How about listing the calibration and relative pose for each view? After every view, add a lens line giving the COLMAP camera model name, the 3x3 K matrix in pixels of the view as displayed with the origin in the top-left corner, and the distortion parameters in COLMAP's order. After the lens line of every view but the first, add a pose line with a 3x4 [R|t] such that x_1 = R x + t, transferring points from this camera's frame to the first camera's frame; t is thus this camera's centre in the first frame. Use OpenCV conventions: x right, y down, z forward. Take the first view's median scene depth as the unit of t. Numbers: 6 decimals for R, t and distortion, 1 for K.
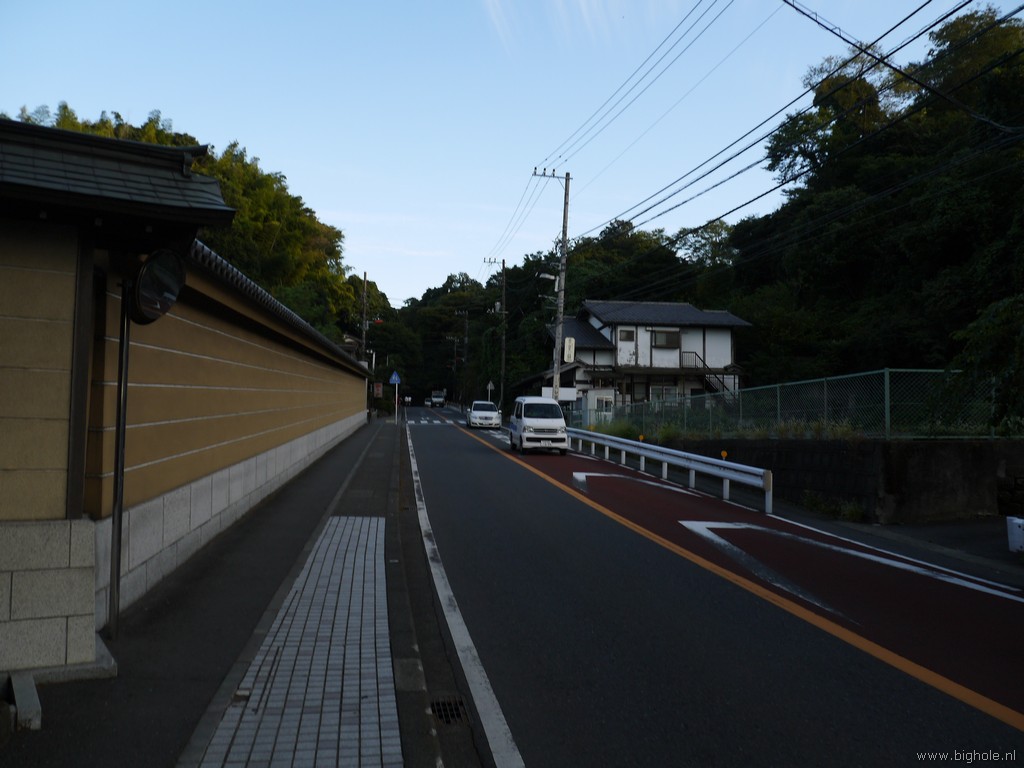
lens RADIAL K [[859.7, 0, 512.0], [0, 859.7, 384.0], [0, 0, 1]] dist [-0.010997, -0.008574]
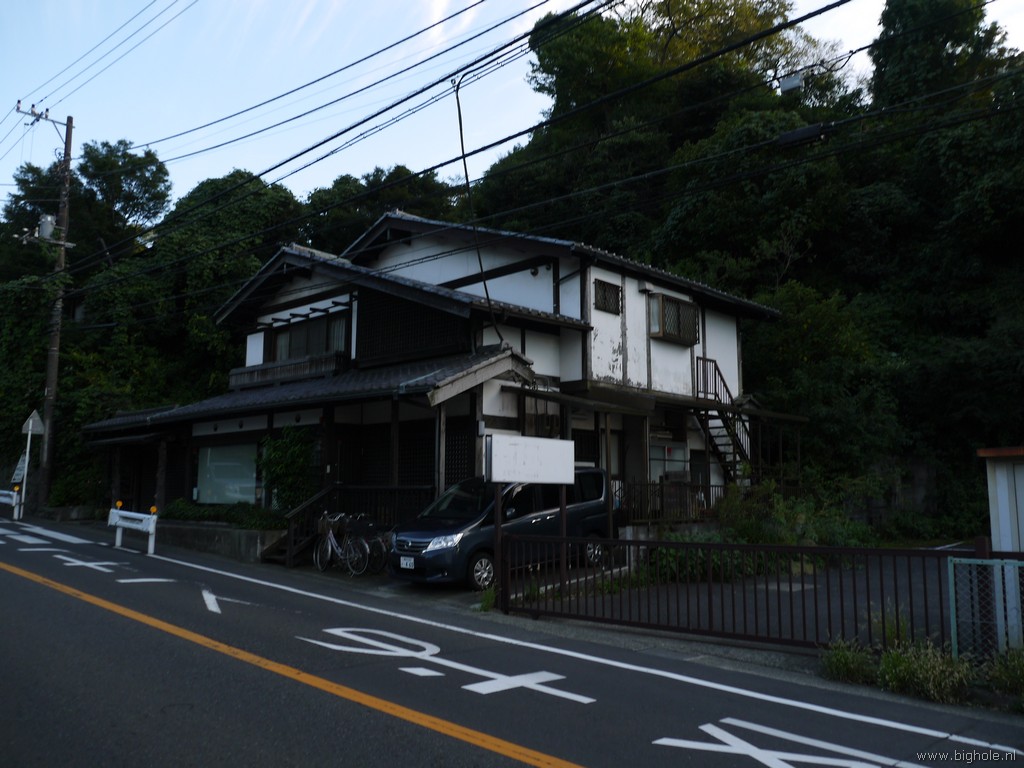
lens RADIAL K [[859.7, 0, 512.0], [0, 859.7, 384.0], [0, 0, 1]] dist [-0.010997, -0.008574]
pose [[0.788205, 0.071542, 0.611240, -0.111916], [-0.031942, 0.996637, -0.075461, 0.007686], [-0.614583, 0.039955, 0.787840, 0.742384]]
